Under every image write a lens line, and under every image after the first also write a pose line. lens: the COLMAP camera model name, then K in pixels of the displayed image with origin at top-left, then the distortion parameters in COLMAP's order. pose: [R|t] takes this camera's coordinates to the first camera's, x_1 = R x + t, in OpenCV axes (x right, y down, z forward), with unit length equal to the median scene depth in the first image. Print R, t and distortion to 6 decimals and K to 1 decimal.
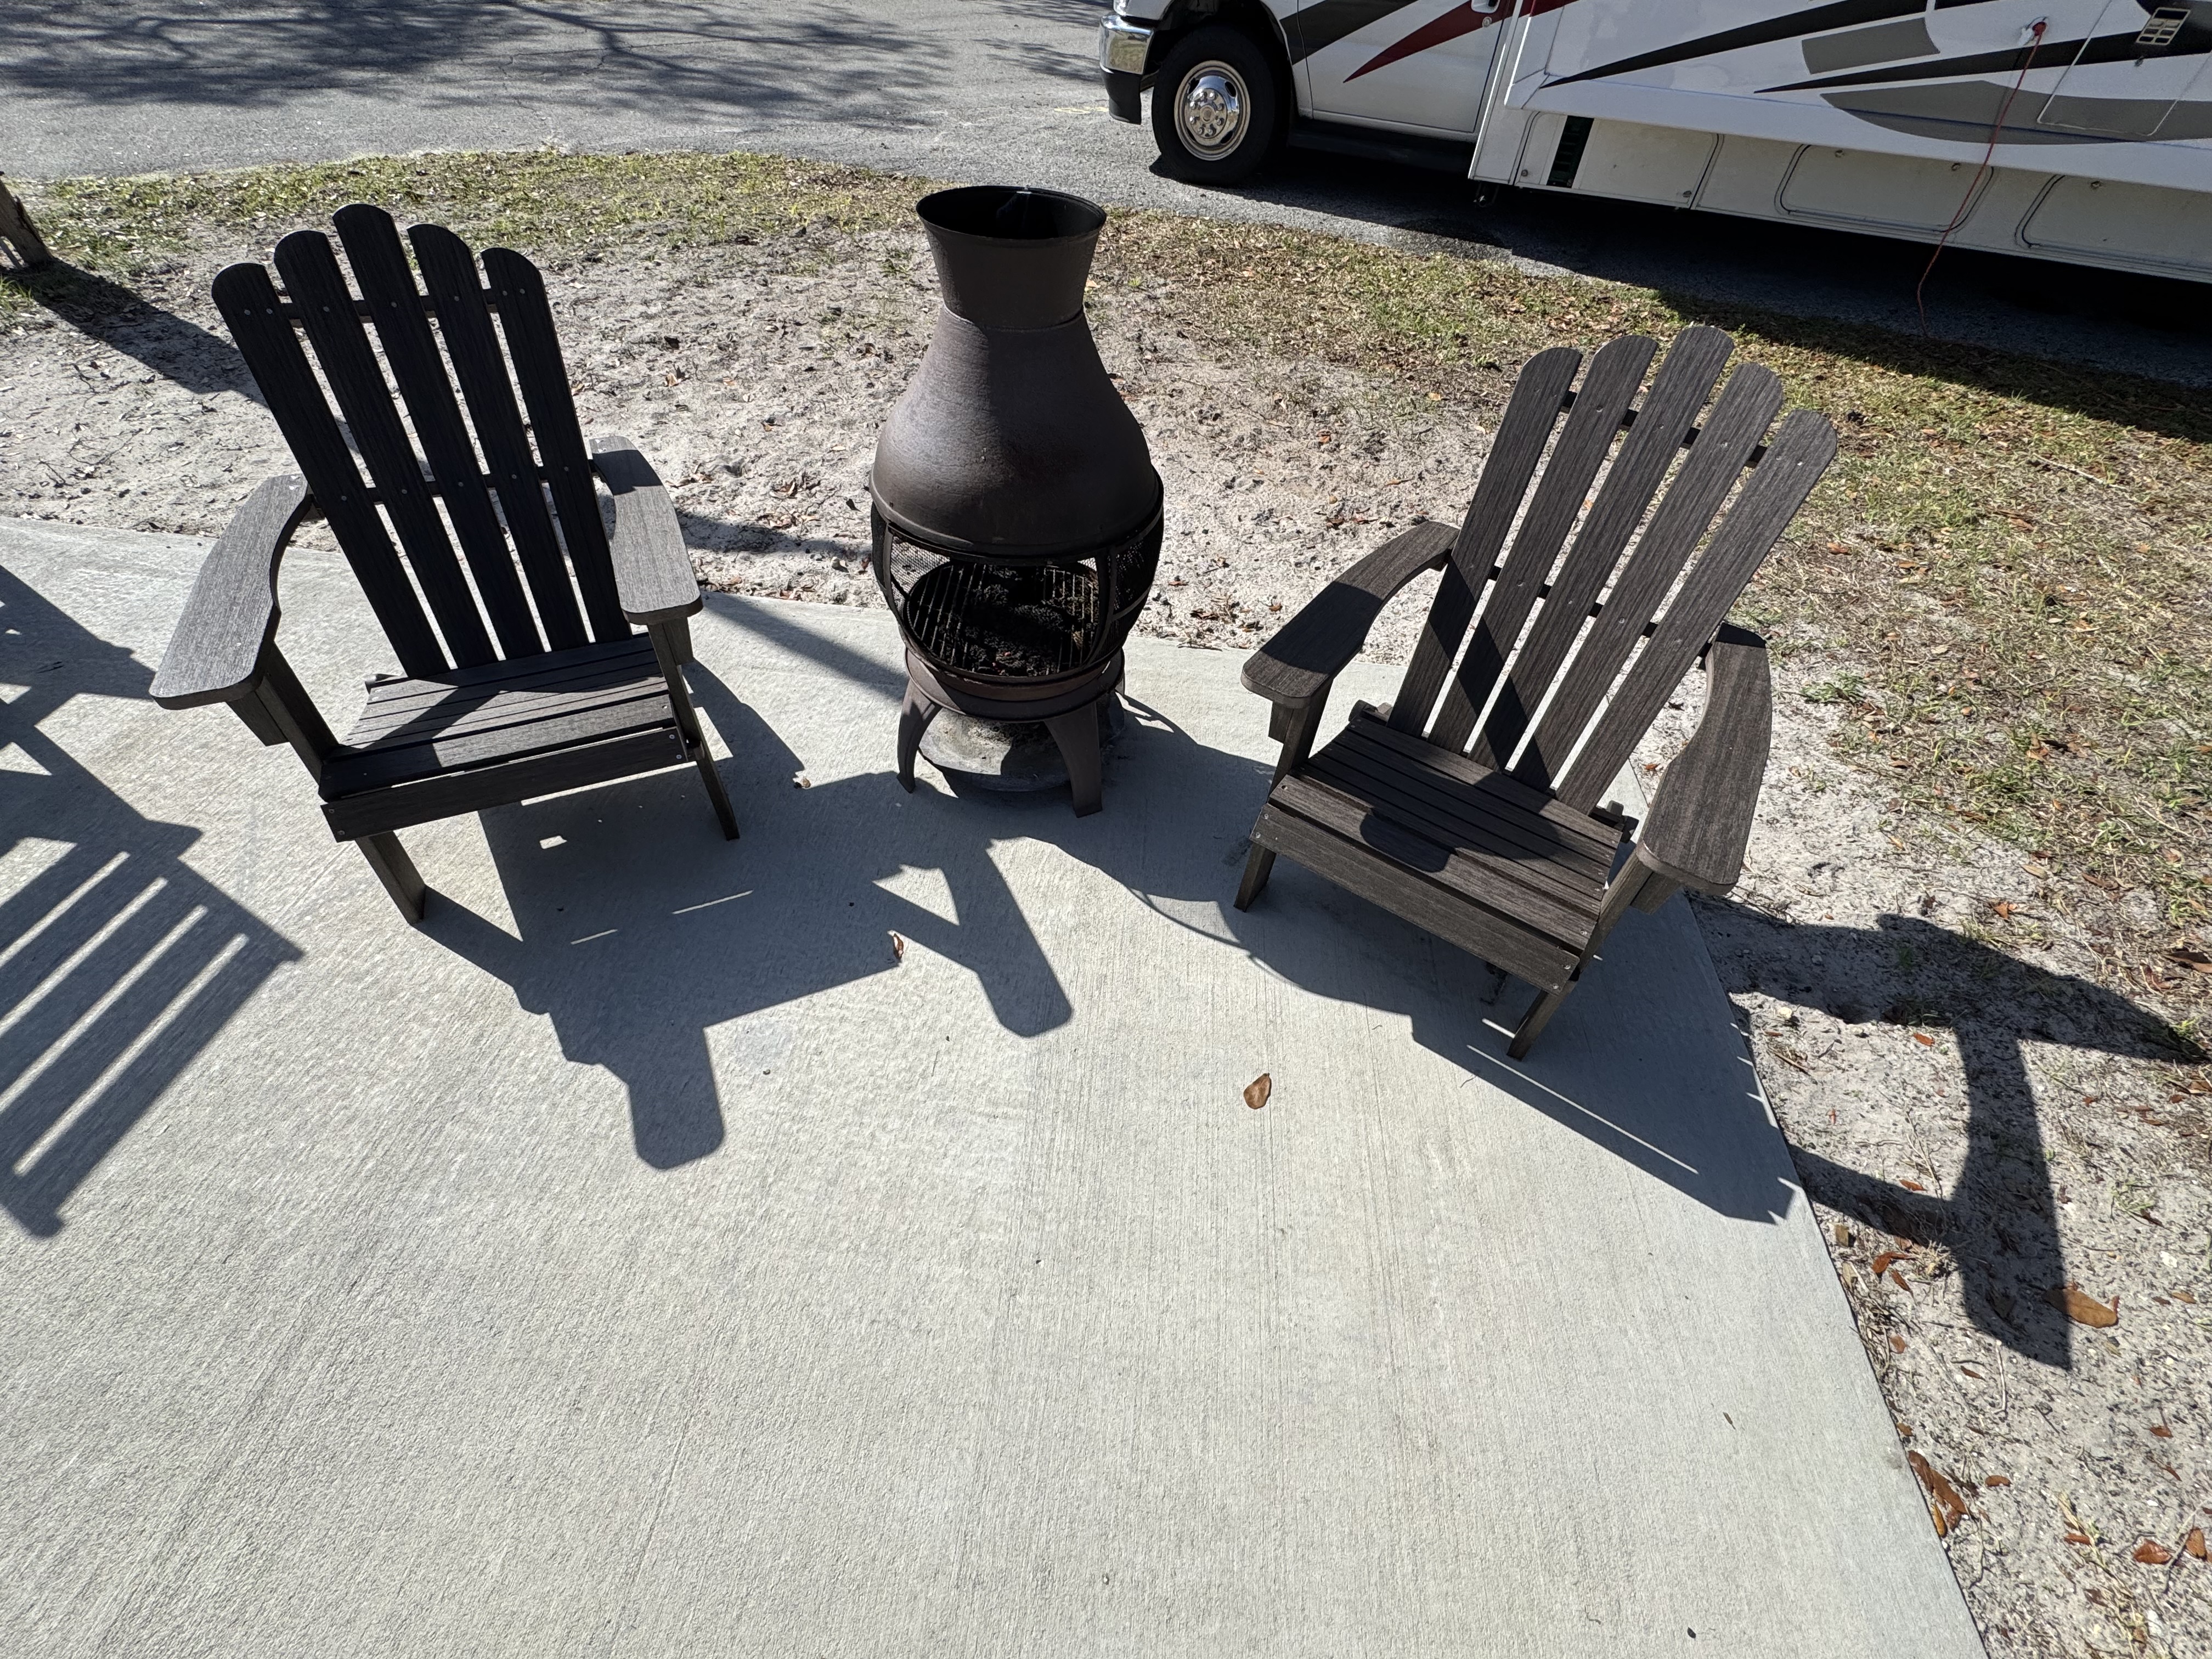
lens RADIAL K [[921.1, 0, 1106.0], [0, 921.1, 829.5], [0, 0, 1]] dist [-0.001008, -0.000402]
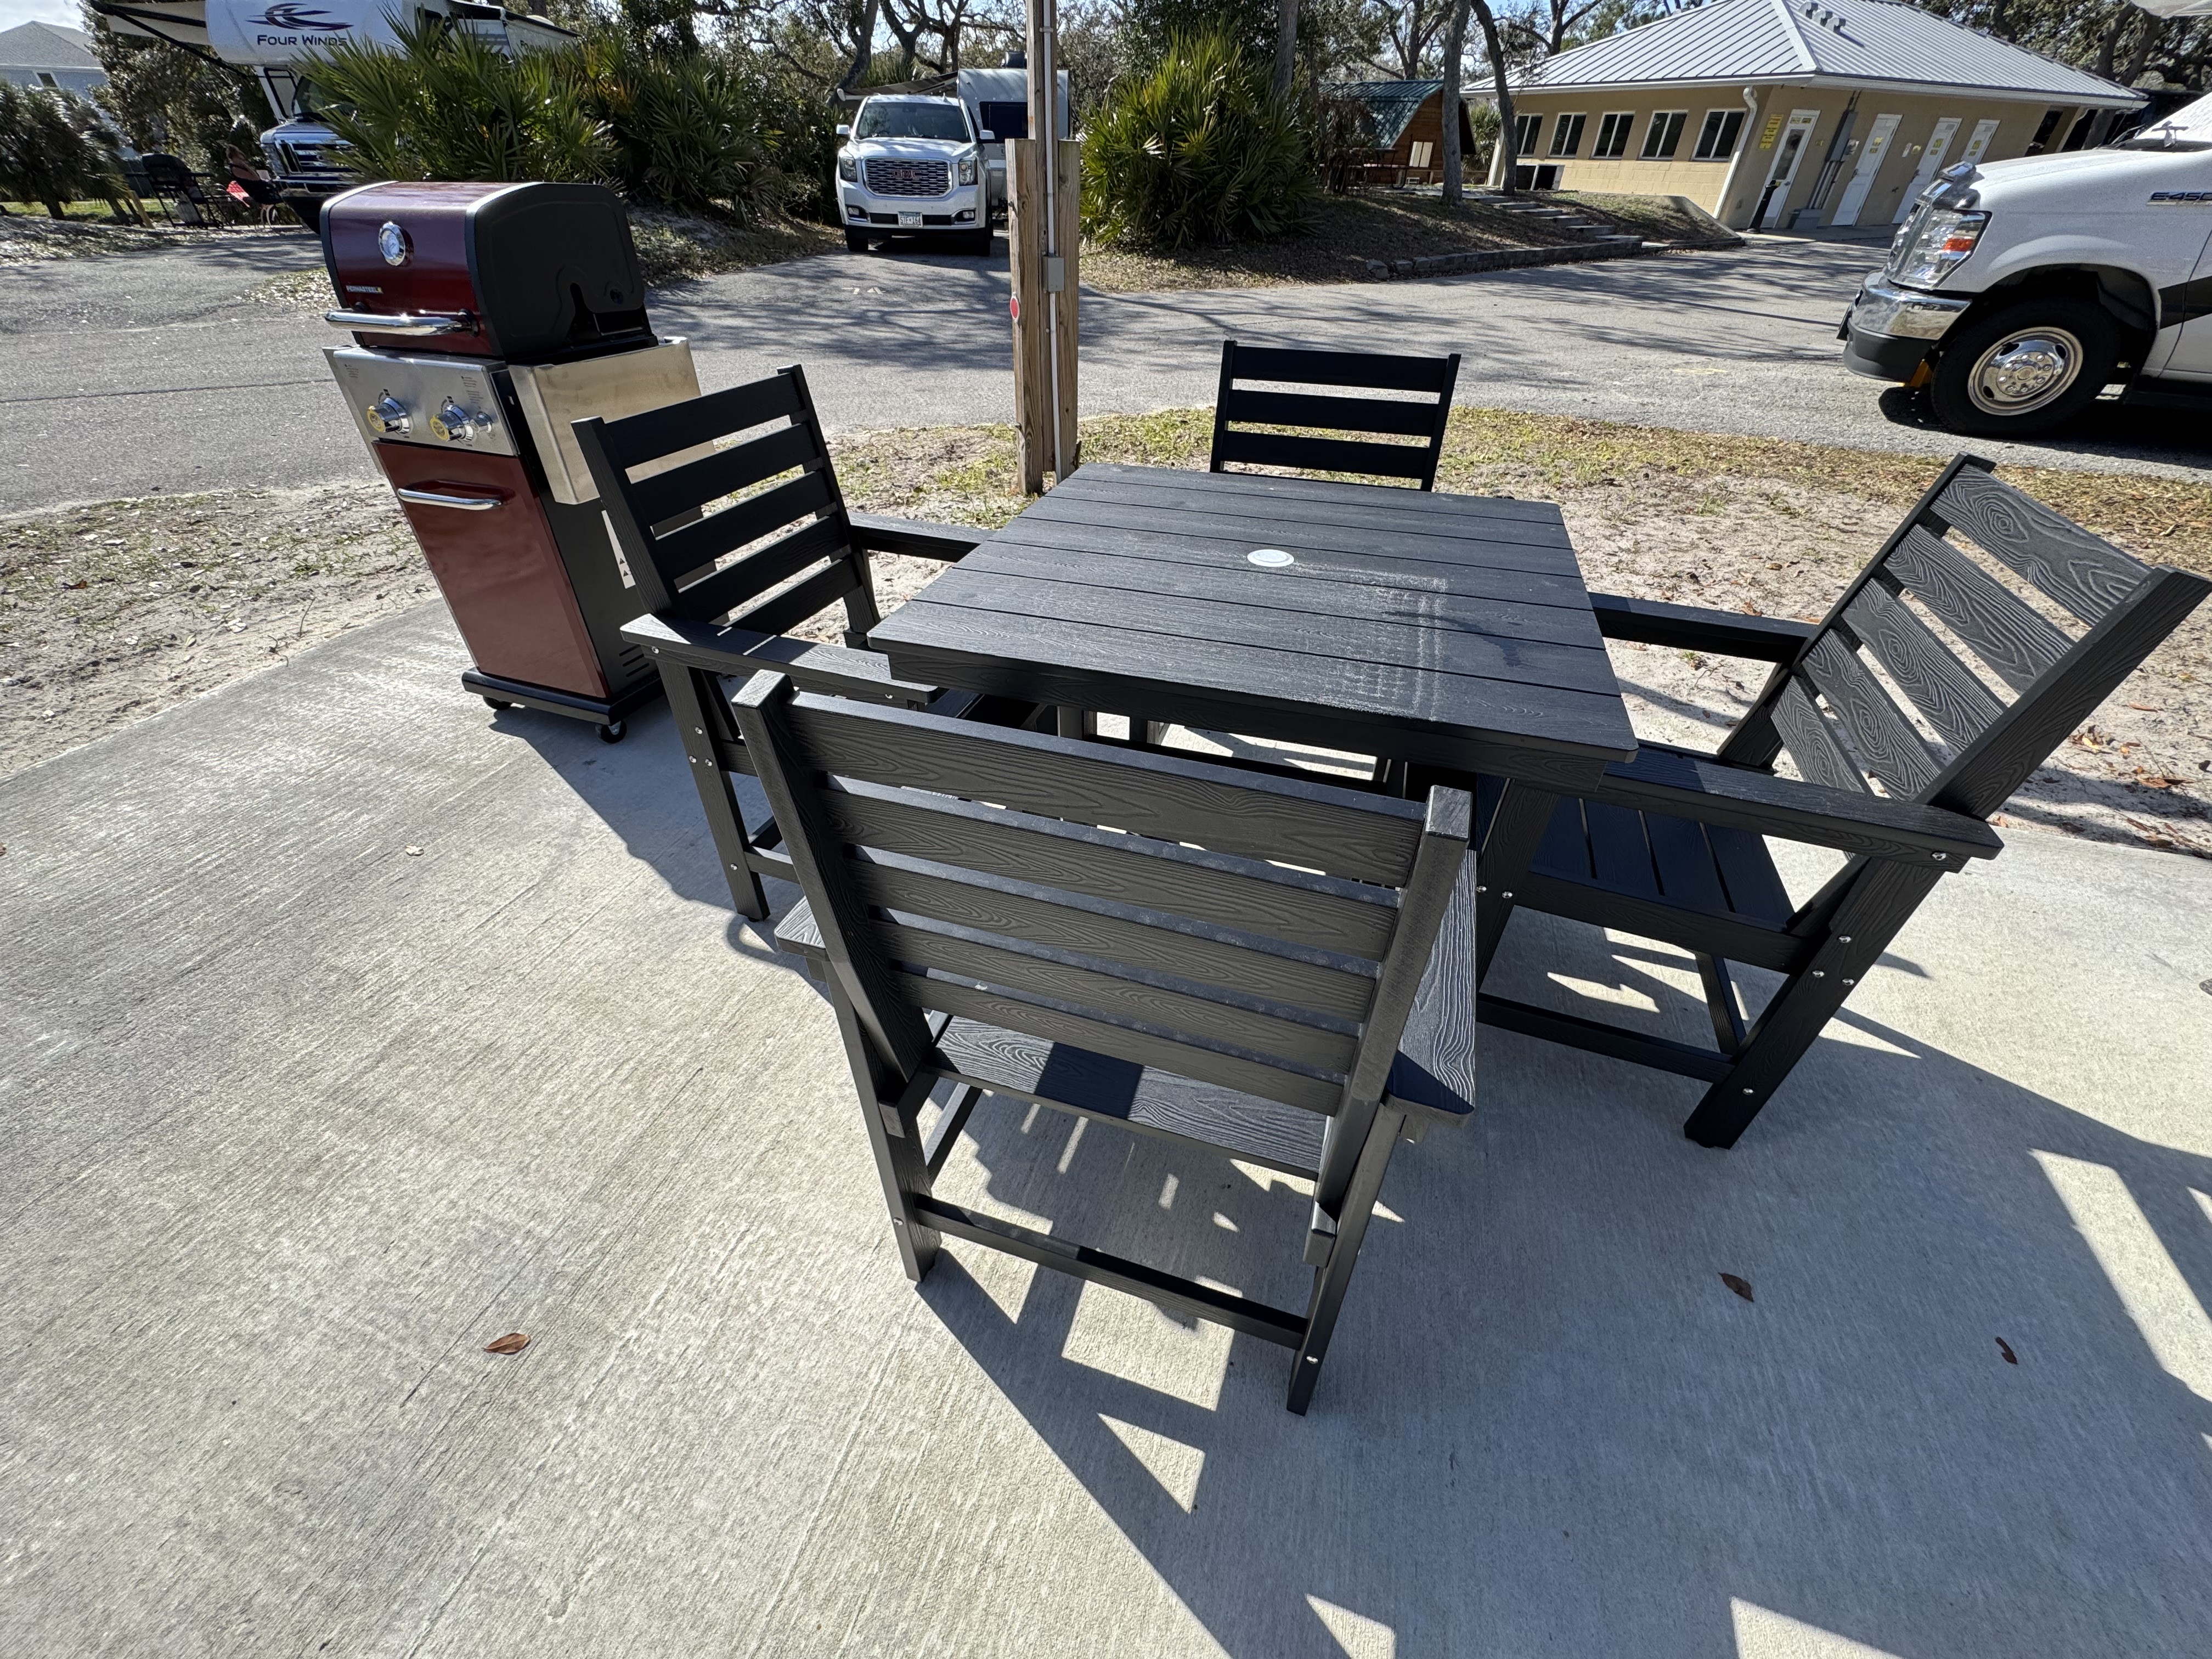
lens RADIAL K [[872.5, 0, 1106.0], [0, 872.5, 829.5], [0, 0, 1]] dist [-0.001640, -0.000444]
pose [[0.981026, 0.085254, -0.174125, -0.835023], [-0.115143, 0.978782, -0.169495, -0.019317], [0.155980, 0.186329, 0.970027, 0.020269]]
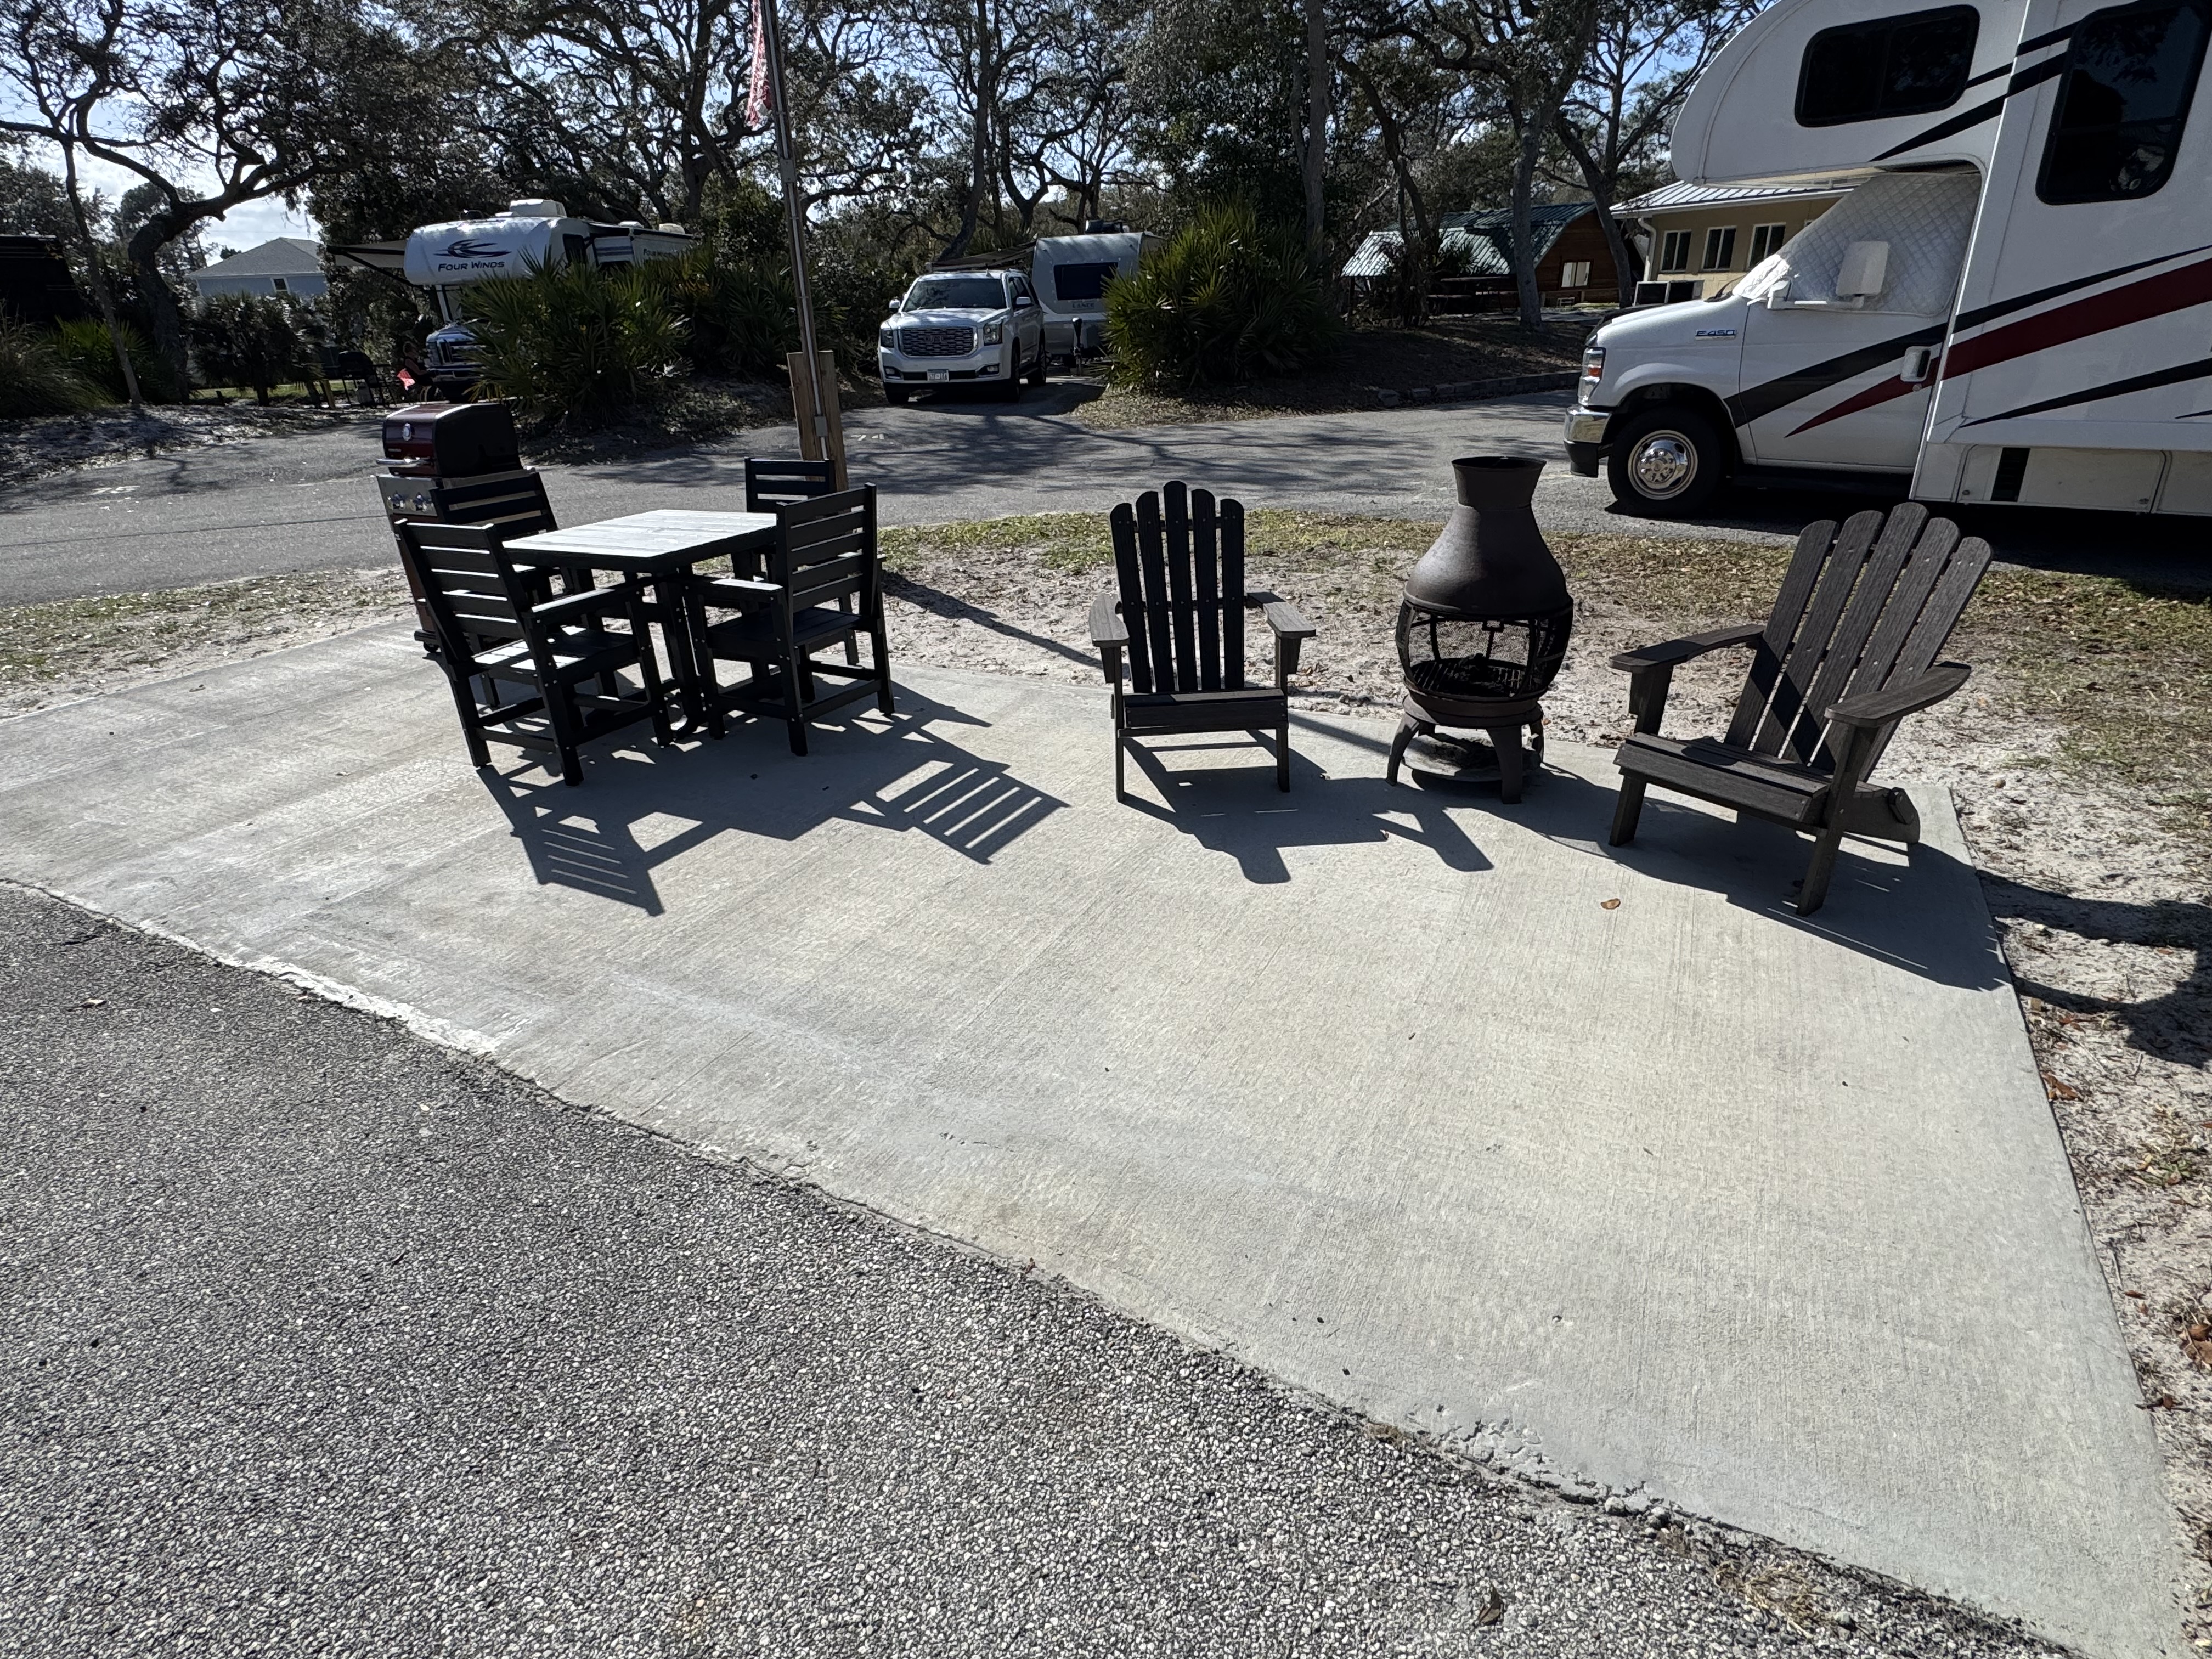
lens RADIAL K [[1157.4, 0, 1100.2], [0, 1157.4, 834.1], [0, 0, 1]] dist [-0.002472, -0.000138]
pose [[0.928321, 0.070899, -0.364956, 0.025372], [-0.205608, 0.915771, -0.345091, 0.407951], [0.309750, 0.395394, 0.864707, -0.415676]]
